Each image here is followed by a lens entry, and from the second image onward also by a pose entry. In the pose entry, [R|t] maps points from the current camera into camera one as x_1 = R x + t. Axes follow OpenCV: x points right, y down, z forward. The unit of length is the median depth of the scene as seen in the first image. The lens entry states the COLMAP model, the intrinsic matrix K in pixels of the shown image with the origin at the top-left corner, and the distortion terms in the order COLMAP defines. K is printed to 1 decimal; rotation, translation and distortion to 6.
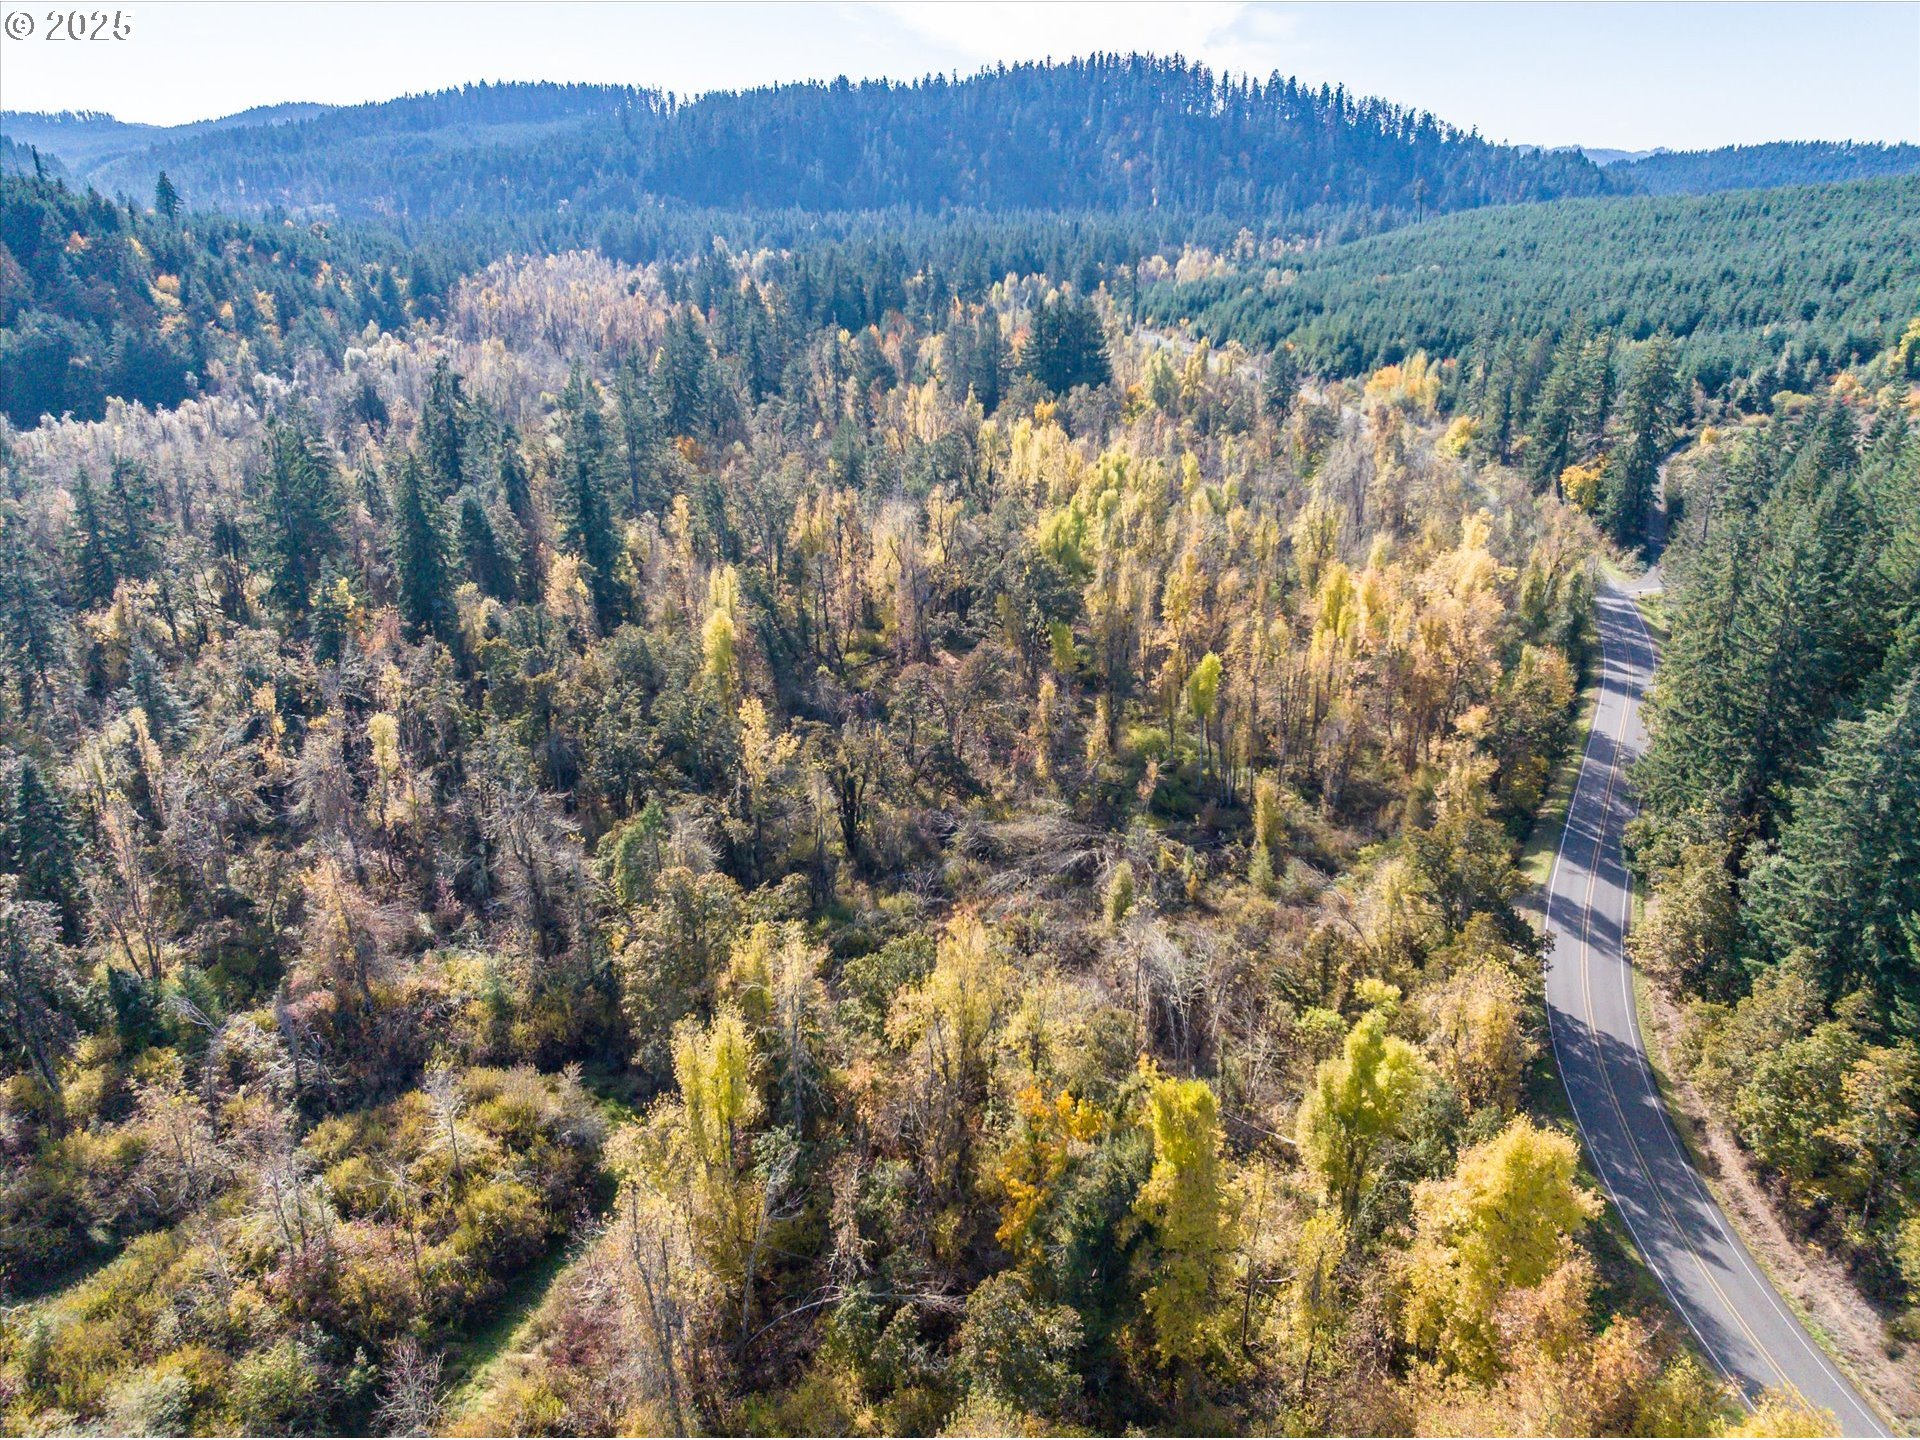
lens RADIAL K [[1345.2, 0, 963.2], [0, 1345.2, 718.0], [0, 0, 1]] dist [-0.054437, 0.019125]
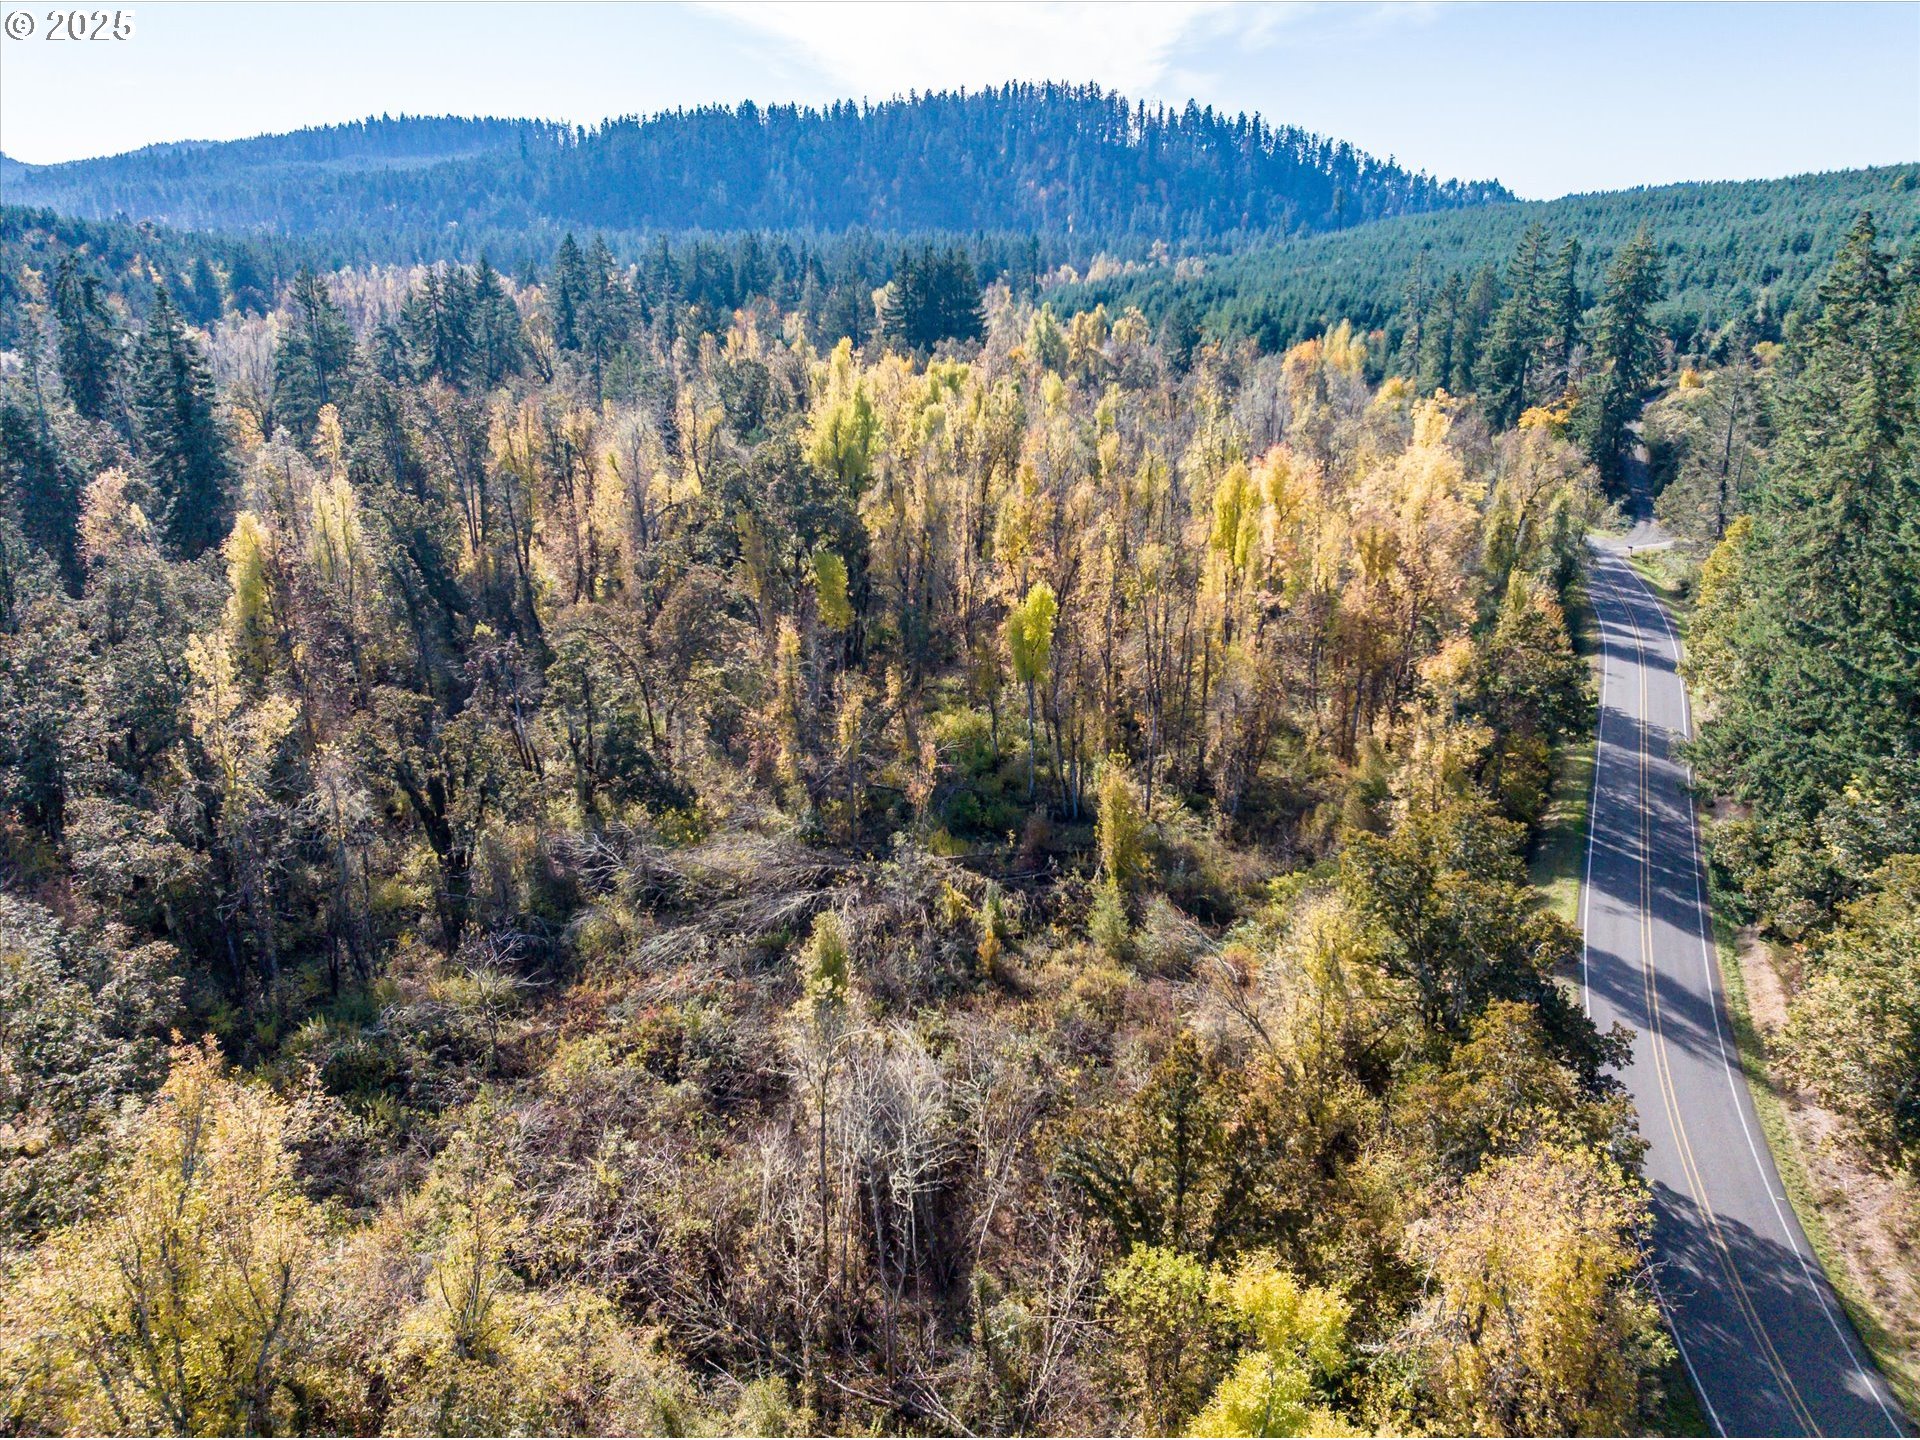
lens RADIAL K [[1345.2, 0, 960.7], [0, 1345.2, 720.2], [0, 0, 1]] dist [-0.054437, 0.019125]
pose [[0.998824, -0.013434, 0.046586, 0.069262], [0.014995, 0.999332, -0.033317, 0.023406], [-0.046107, 0.033976, 0.998359, 0.213277]]
